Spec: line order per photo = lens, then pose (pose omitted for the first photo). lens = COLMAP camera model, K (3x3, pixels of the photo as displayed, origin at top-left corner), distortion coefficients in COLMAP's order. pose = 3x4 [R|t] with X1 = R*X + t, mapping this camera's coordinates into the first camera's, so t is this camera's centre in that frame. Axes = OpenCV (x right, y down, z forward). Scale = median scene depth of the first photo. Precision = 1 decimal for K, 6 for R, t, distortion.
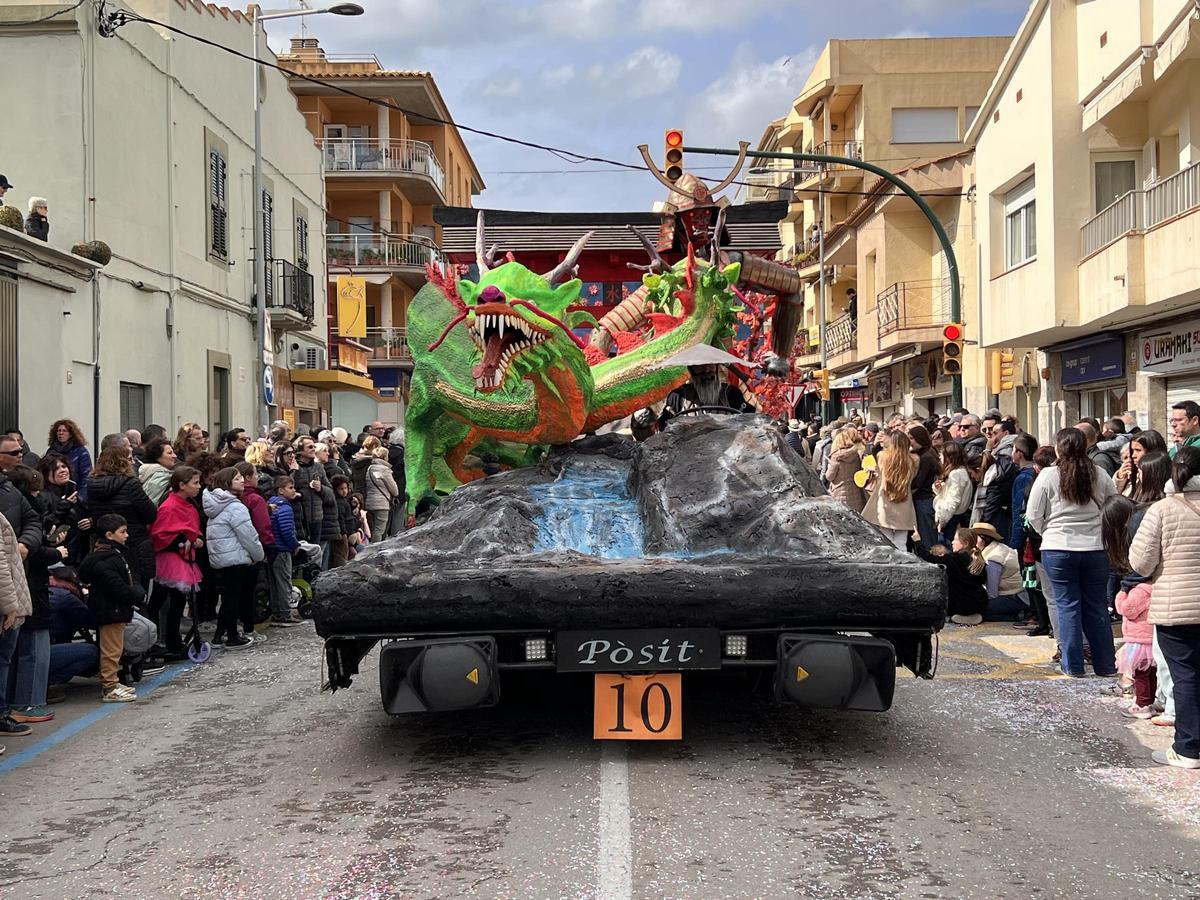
lens RADIAL K [[652.3, 0, 600.0], [0, 652.3, 450.0], [0, 0, 1]] dist [0.003387, -0.000018]
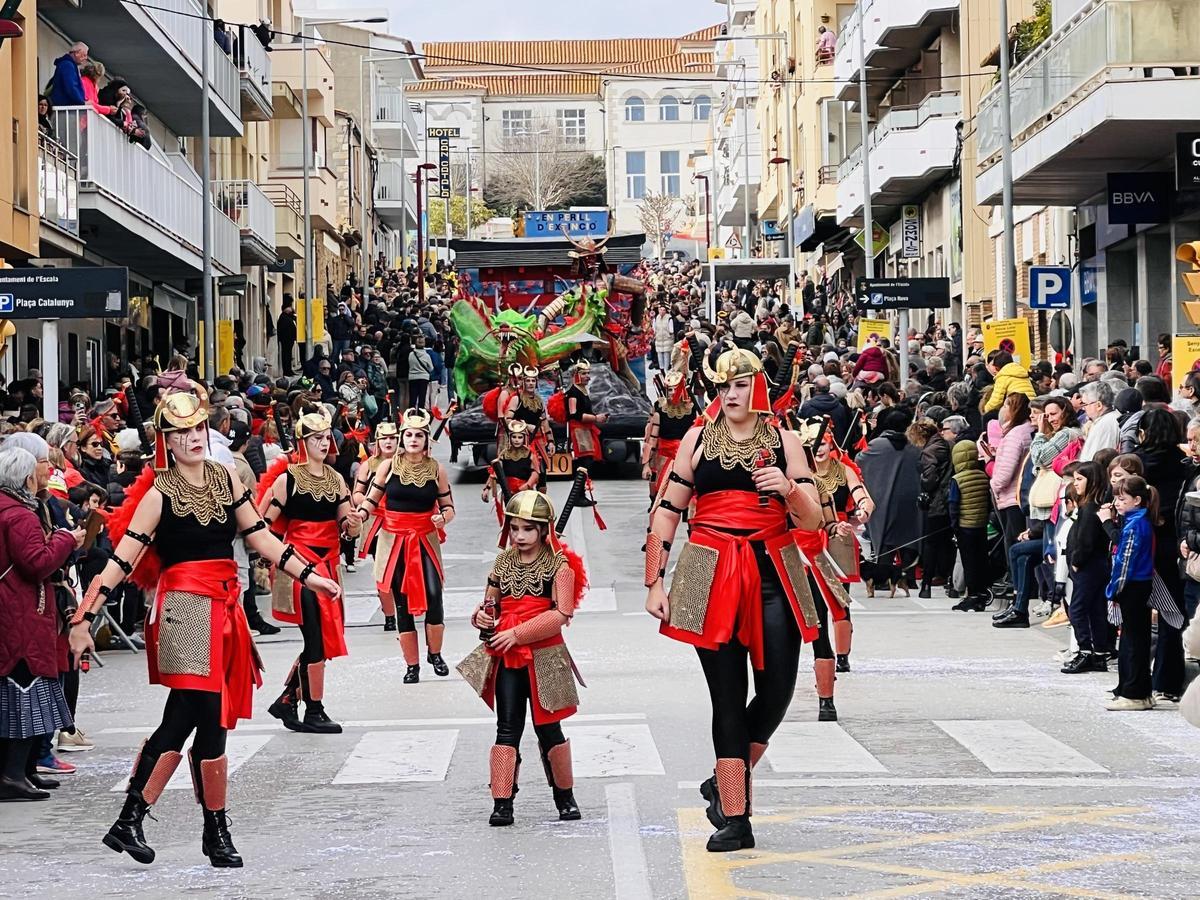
lens RADIAL K [[652.3, 0, 600.0], [0, 652.3, 450.0], [0, 0, 1]] dist [0.003387, -0.000018]
pose [[0.996403, -0.019720, 0.082415, 0.003665], [0.008379, 0.990708, 0.135746, -0.059119], [-0.084326, -0.134567, 0.987310, -1.434218]]
